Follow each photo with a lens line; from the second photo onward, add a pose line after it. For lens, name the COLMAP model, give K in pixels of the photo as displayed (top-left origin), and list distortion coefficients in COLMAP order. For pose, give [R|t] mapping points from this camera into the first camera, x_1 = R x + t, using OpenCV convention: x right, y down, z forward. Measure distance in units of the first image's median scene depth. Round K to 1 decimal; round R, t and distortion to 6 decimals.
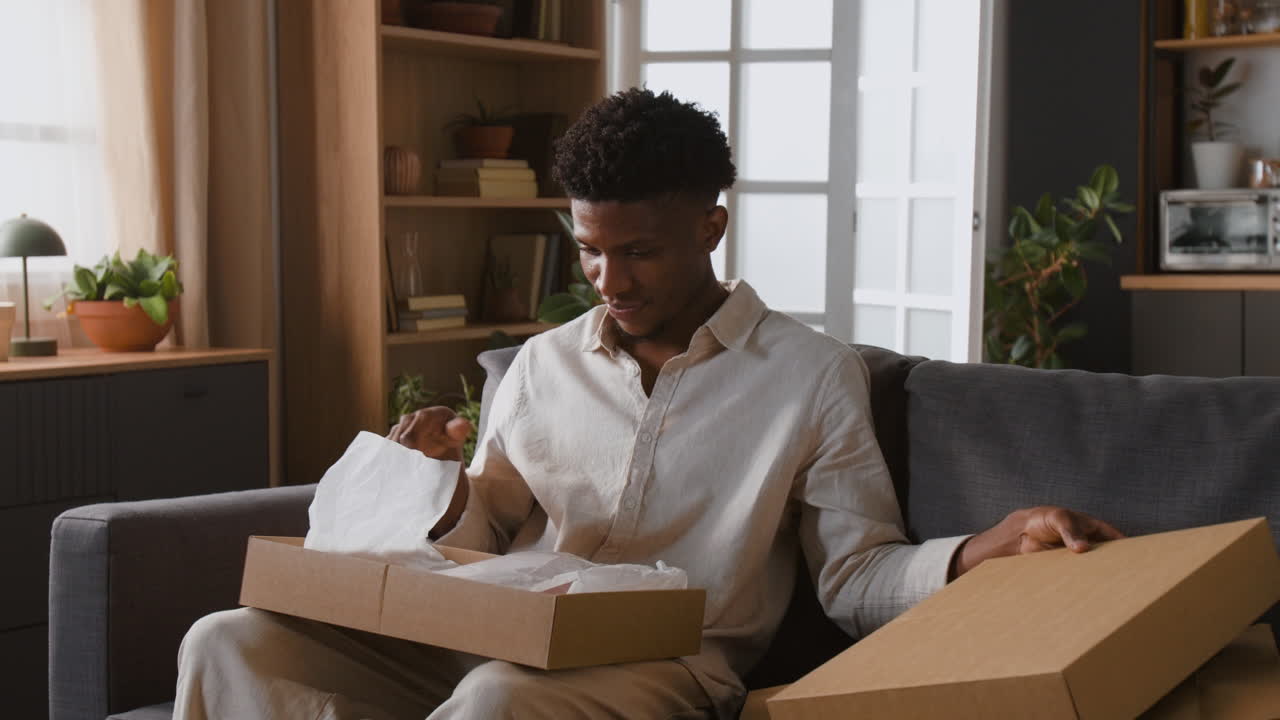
lens RADIAL K [[2105.6, 0, 640.0], [0, 2105.6, 360.0], [0, 0, 1]] dist [-0.016331, 0.123555]
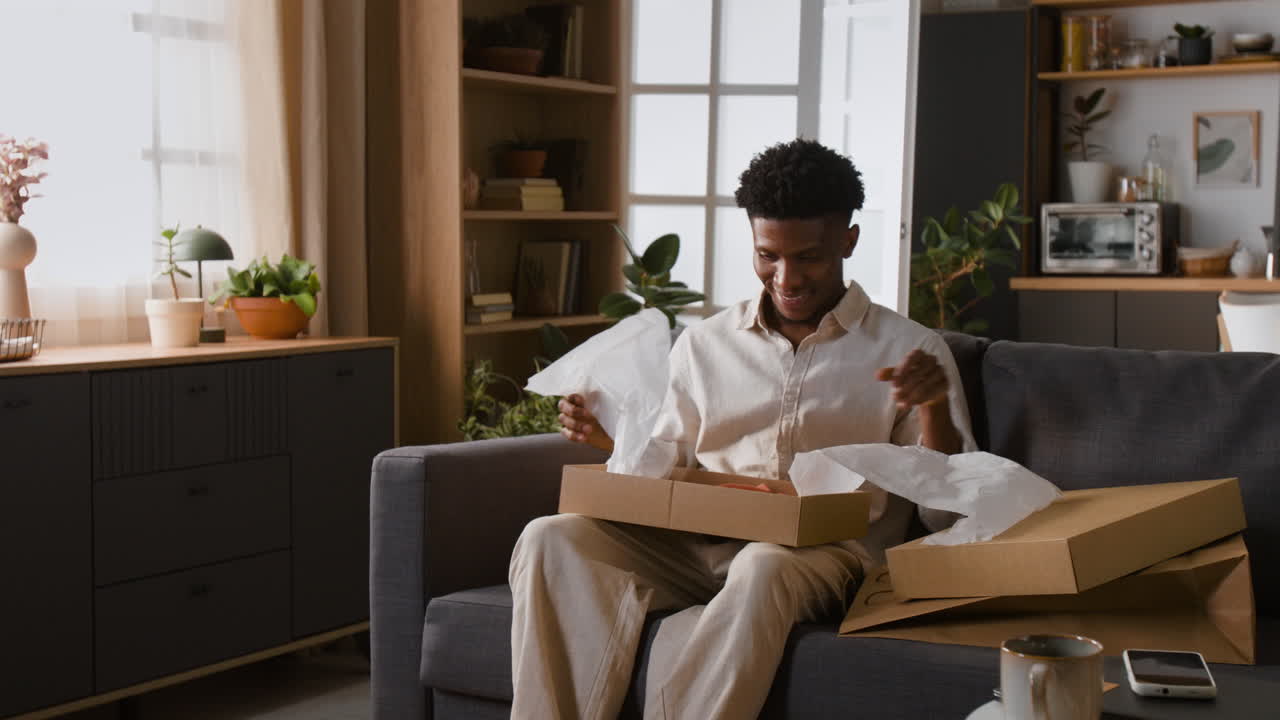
lens RADIAL K [[2105.6, 0, 640.0], [0, 2105.6, 360.0], [0, 0, 1]] dist [-0.016331, 0.123555]
pose [[0.995445, -0.001773, 0.095324, -0.119304], [0.001830, 0.999998, -0.000511, 0.007146], [-0.095323, 0.000683, 0.995446, -0.178447]]
